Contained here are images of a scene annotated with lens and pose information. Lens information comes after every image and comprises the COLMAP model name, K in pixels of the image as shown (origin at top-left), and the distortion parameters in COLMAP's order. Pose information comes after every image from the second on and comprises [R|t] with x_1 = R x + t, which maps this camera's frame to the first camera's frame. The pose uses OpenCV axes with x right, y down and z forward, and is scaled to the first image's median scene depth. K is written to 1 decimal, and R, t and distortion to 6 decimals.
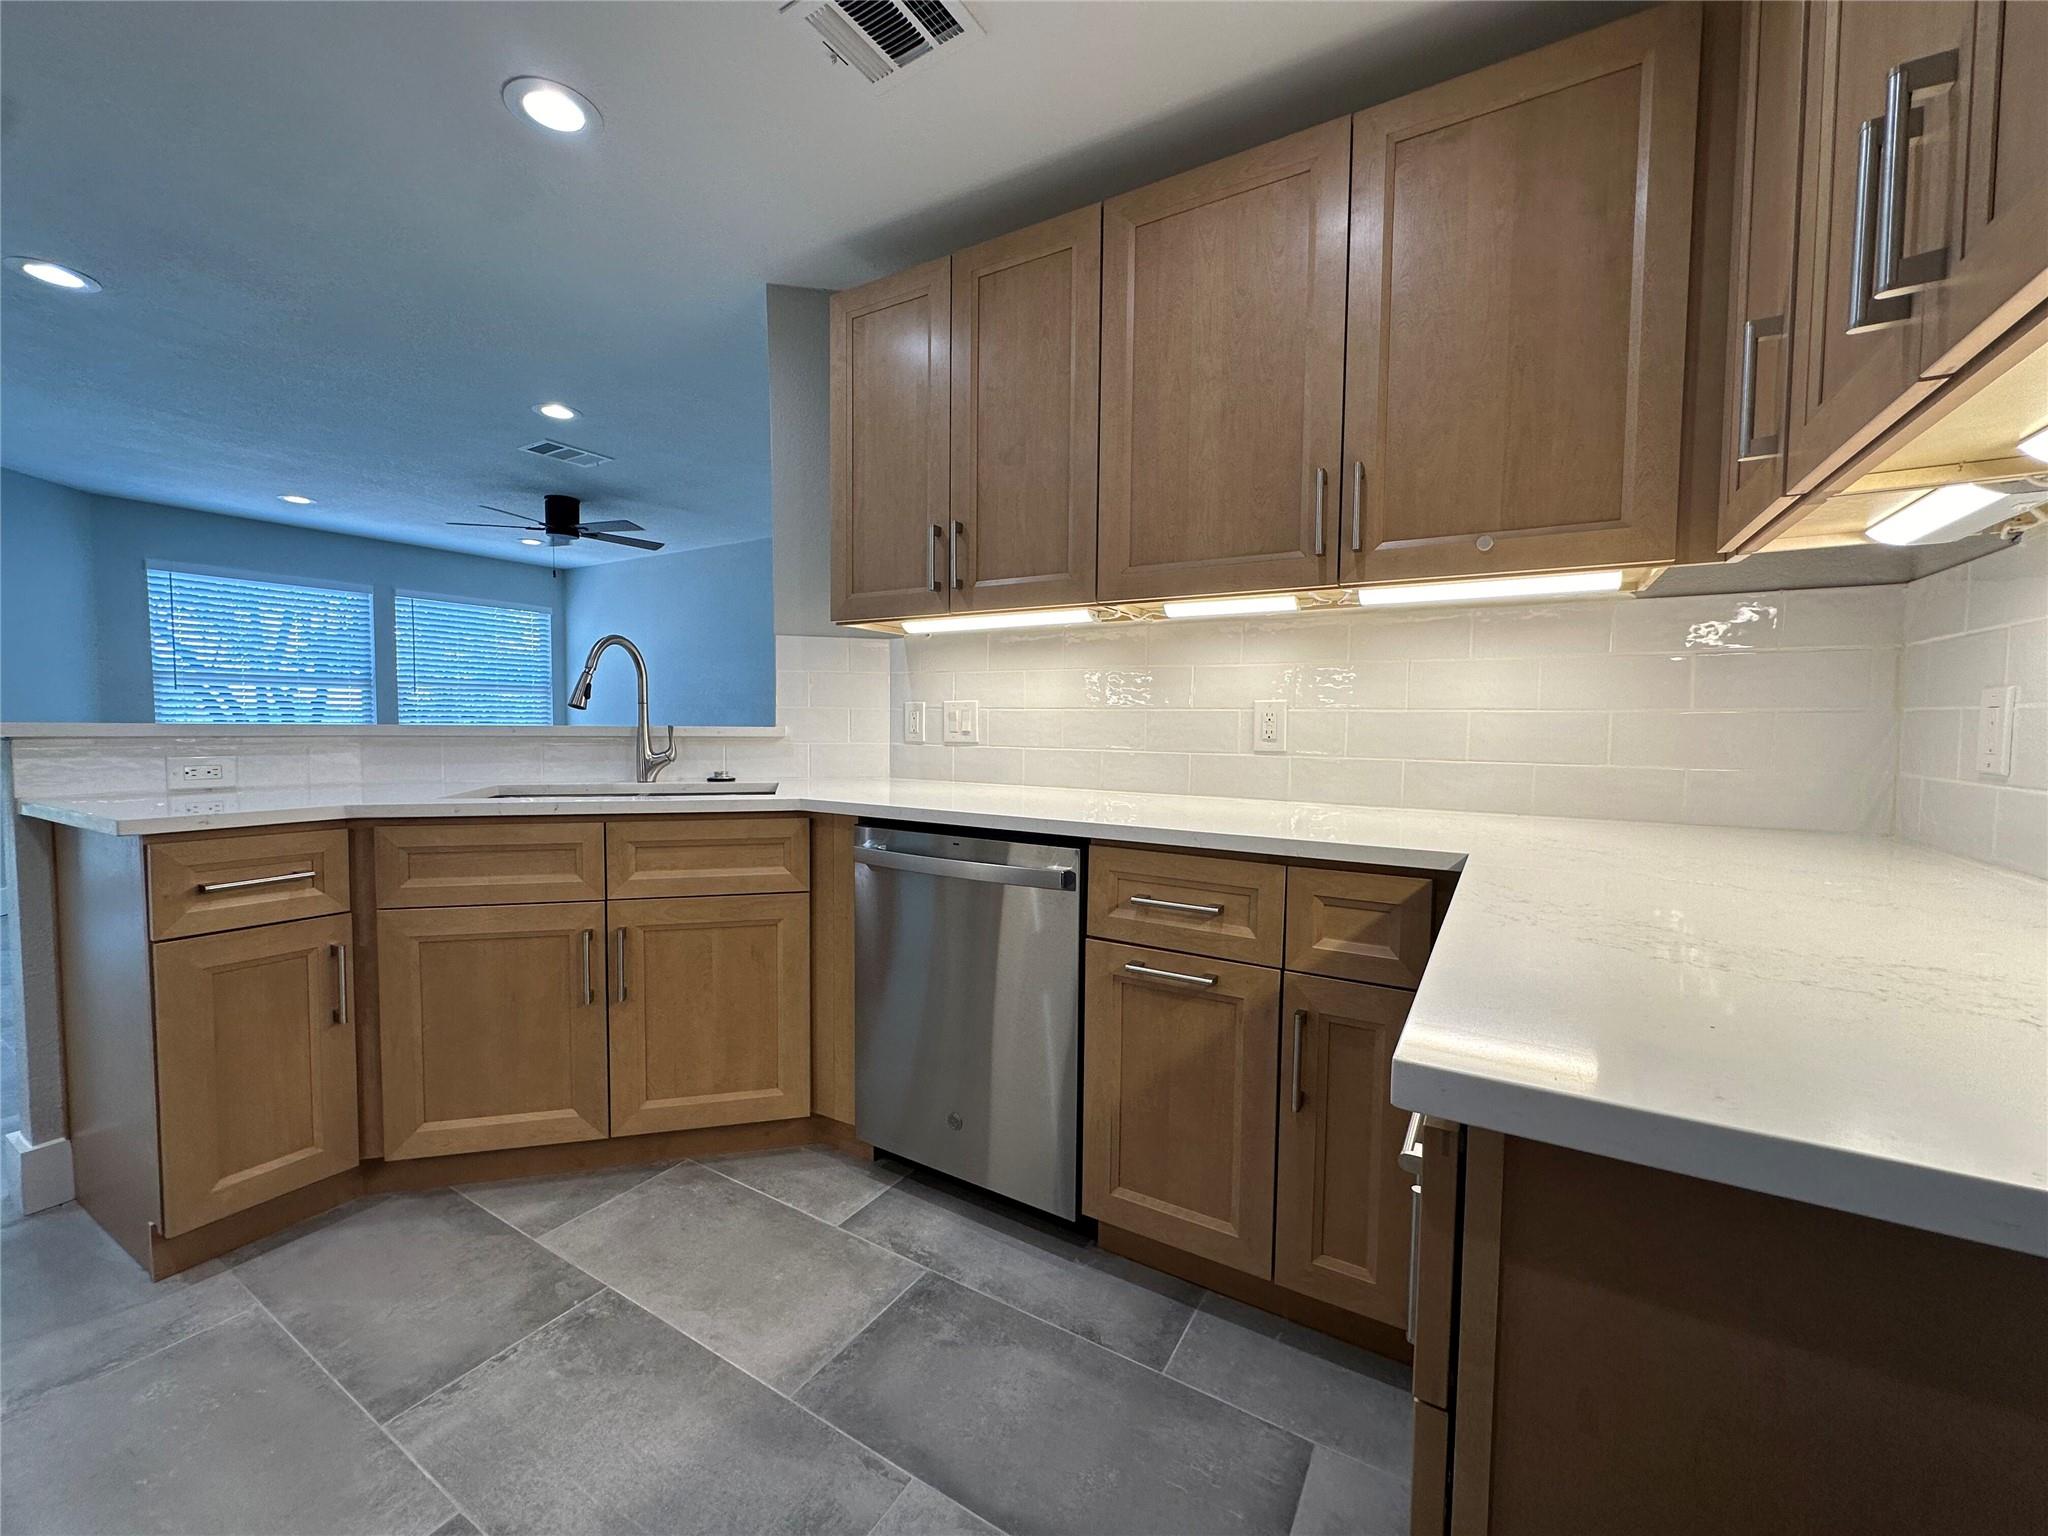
lens RADIAL K [[816.1, 0, 1019.2], [0, 816.1, 765.2], [0, 0, 1]] dist [-0.002539, -0.000054]
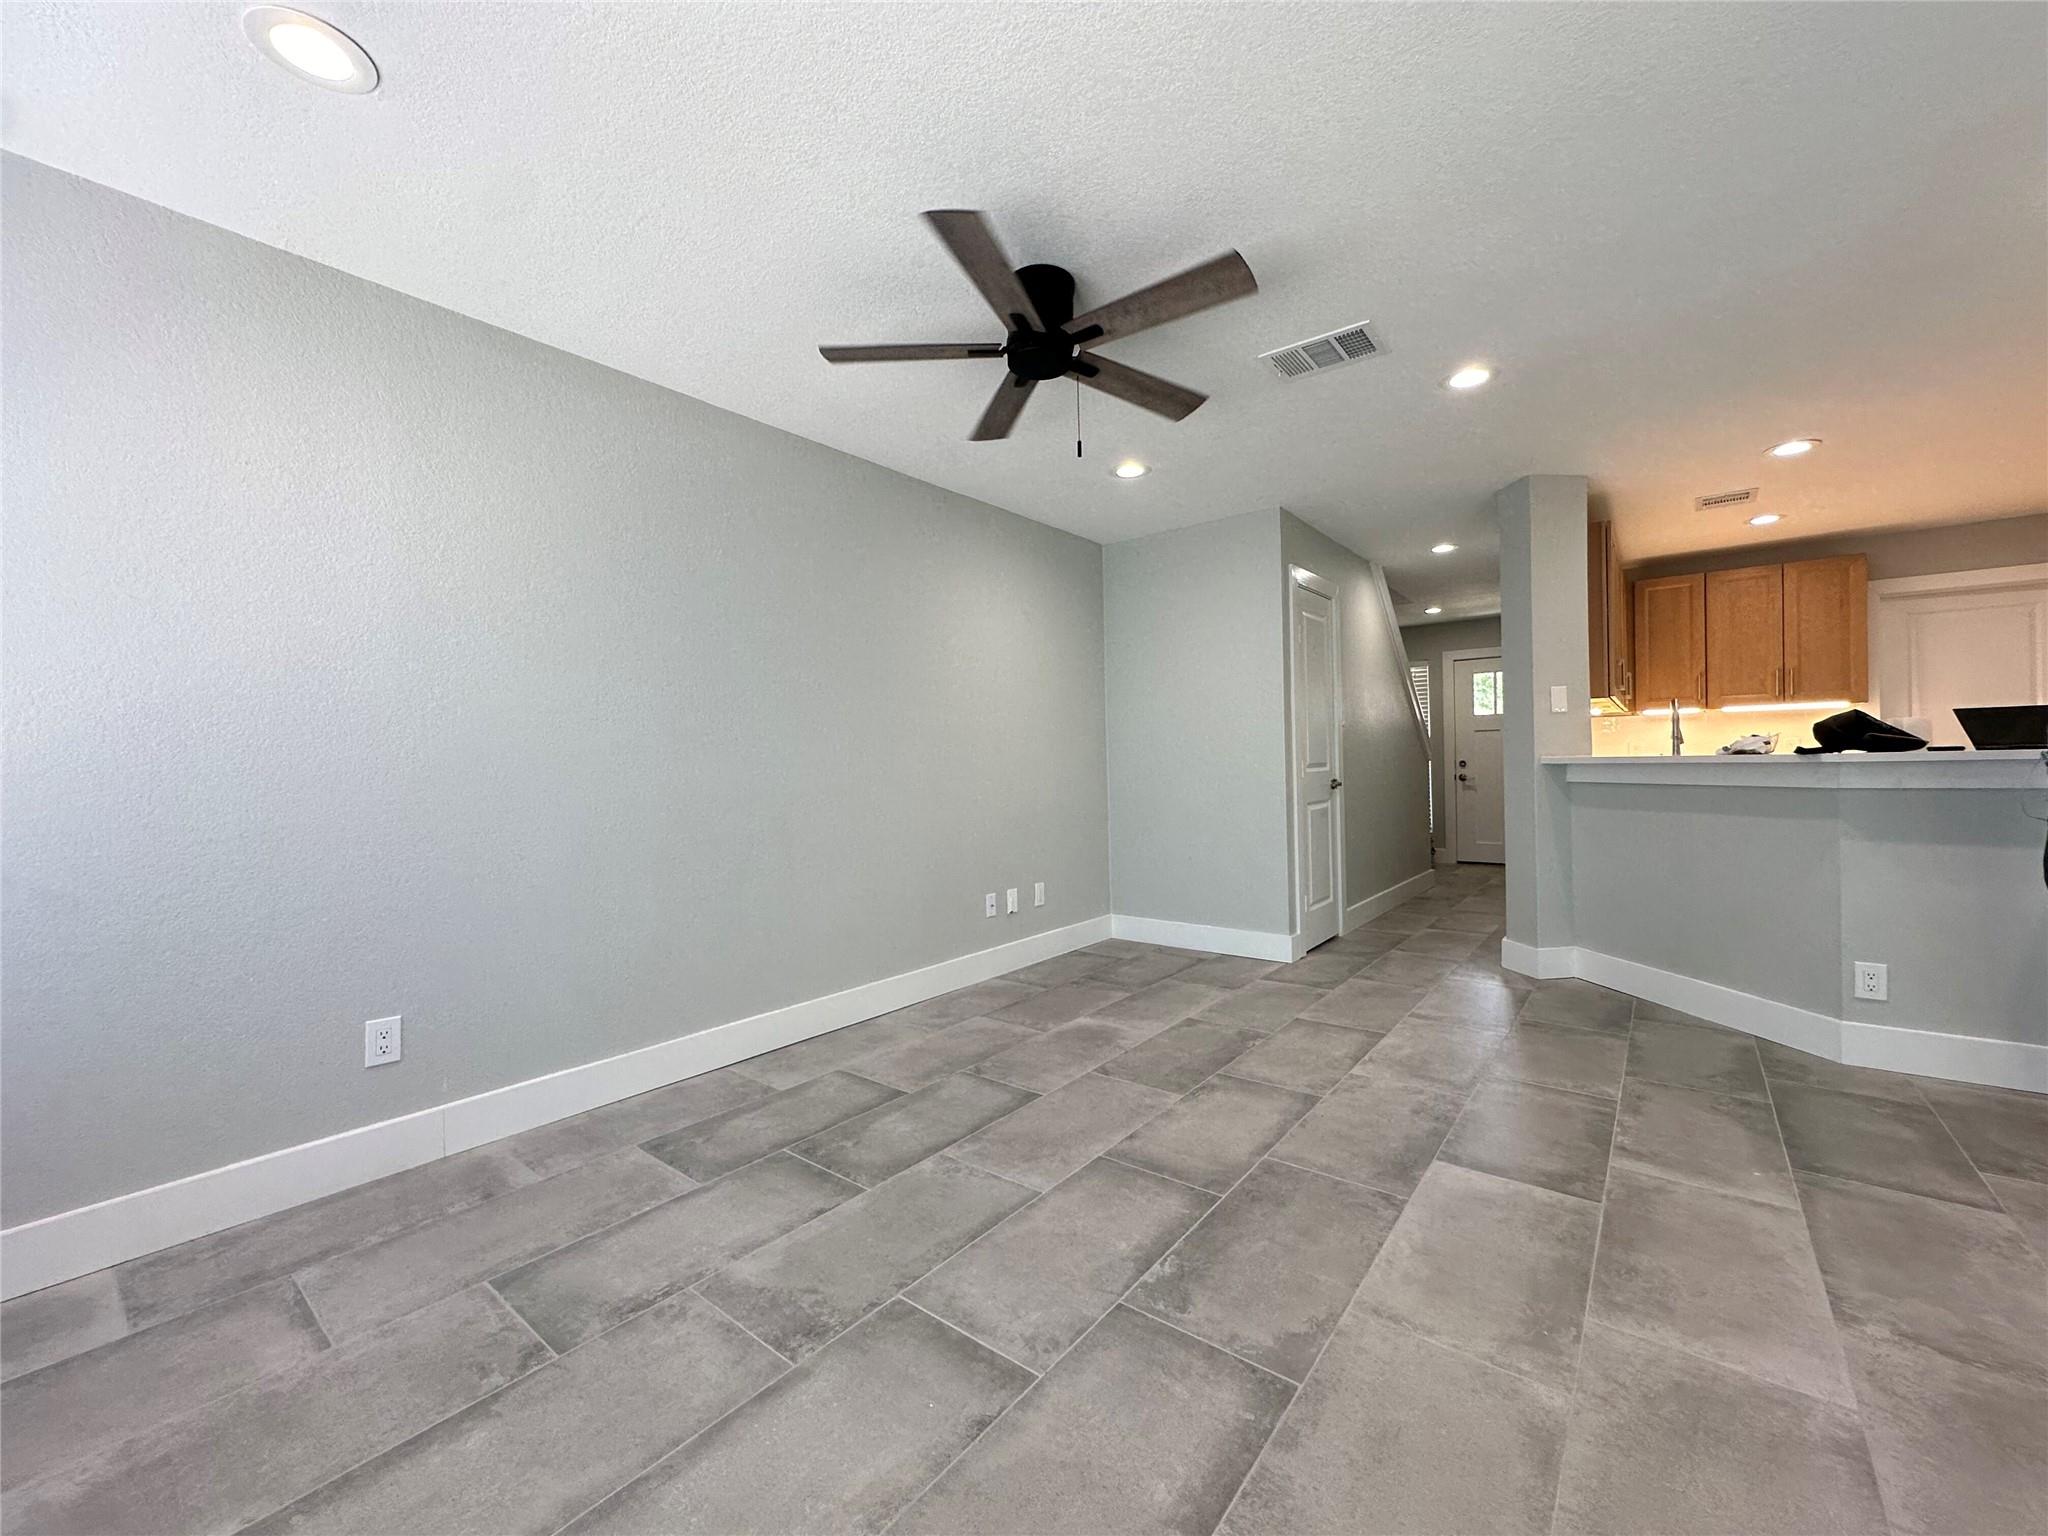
lens RADIAL K [[813.8, 0, 1024.0], [0, 813.8, 768.0], [0, 0, 1]] dist [-0.004071, 0.000559]
pose [[0.128801, -0.017127, 0.991523, -3.018749], [0.073057, 0.997298, 0.007737, -0.177389], [-0.988976, 0.071441, 0.129704, 2.867473]]
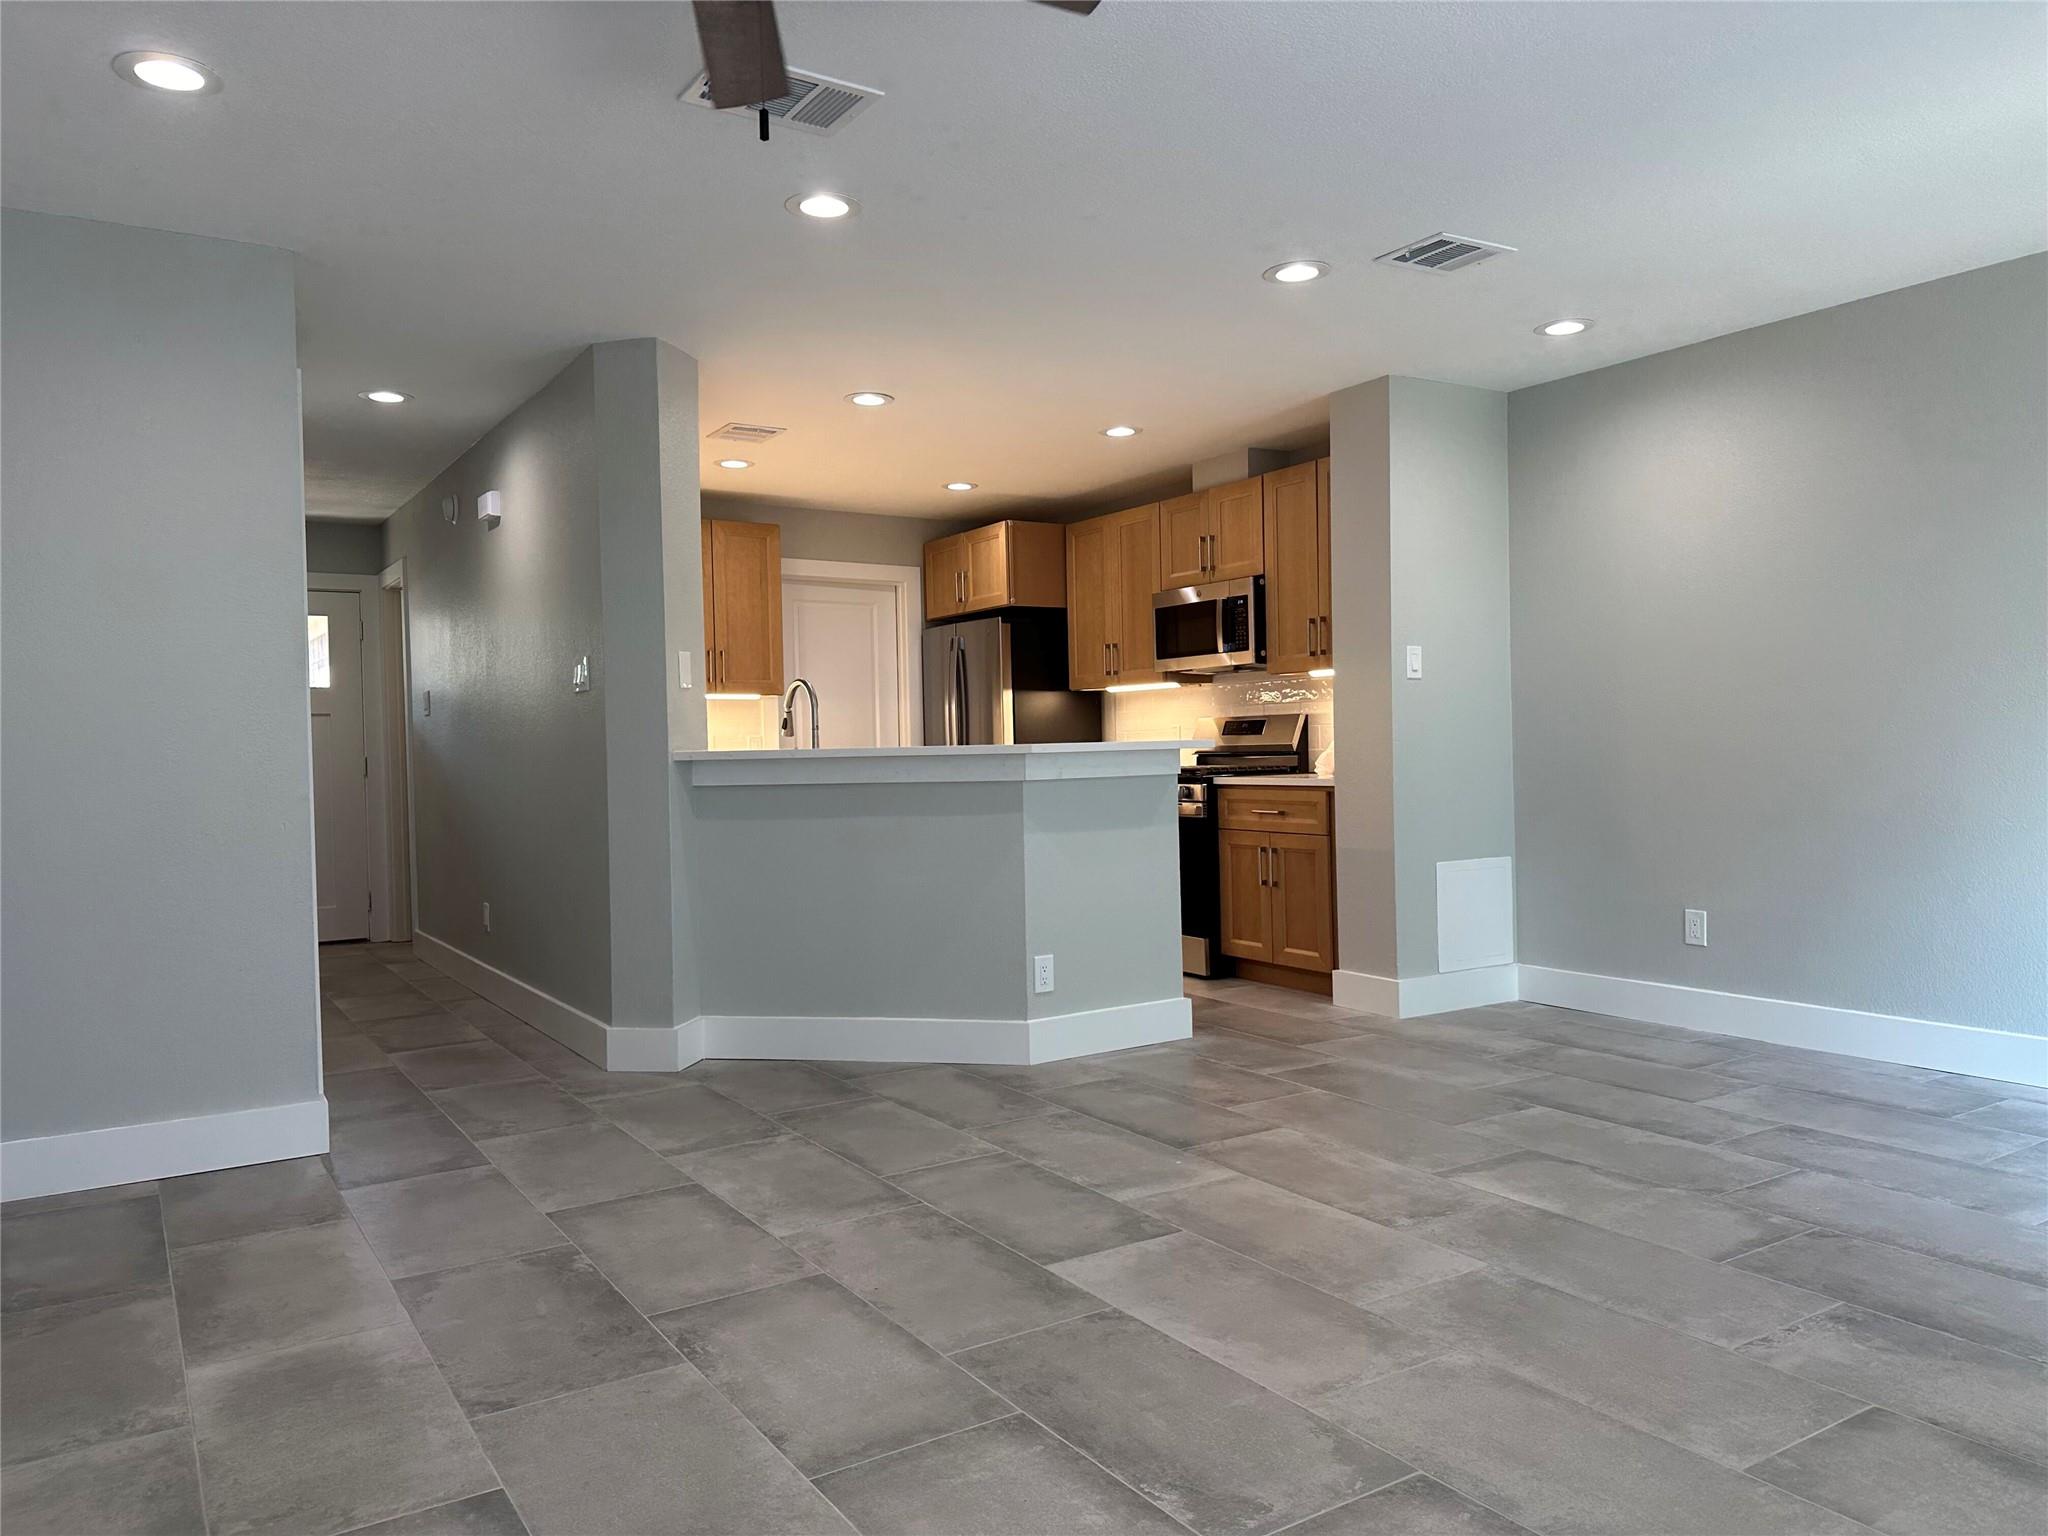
lens RADIAL K [[1425.7, 0, 1024.0], [0, 1425.7, 768.0], [0, 0, 1]] dist [0.087872, -0.137293]
pose [[-0.896934, 0.003254, 0.442153, -2.406269], [0.036648, 0.997079, 0.067003, -0.214301], [-0.440644, 0.076301, -0.894433, 3.957383]]
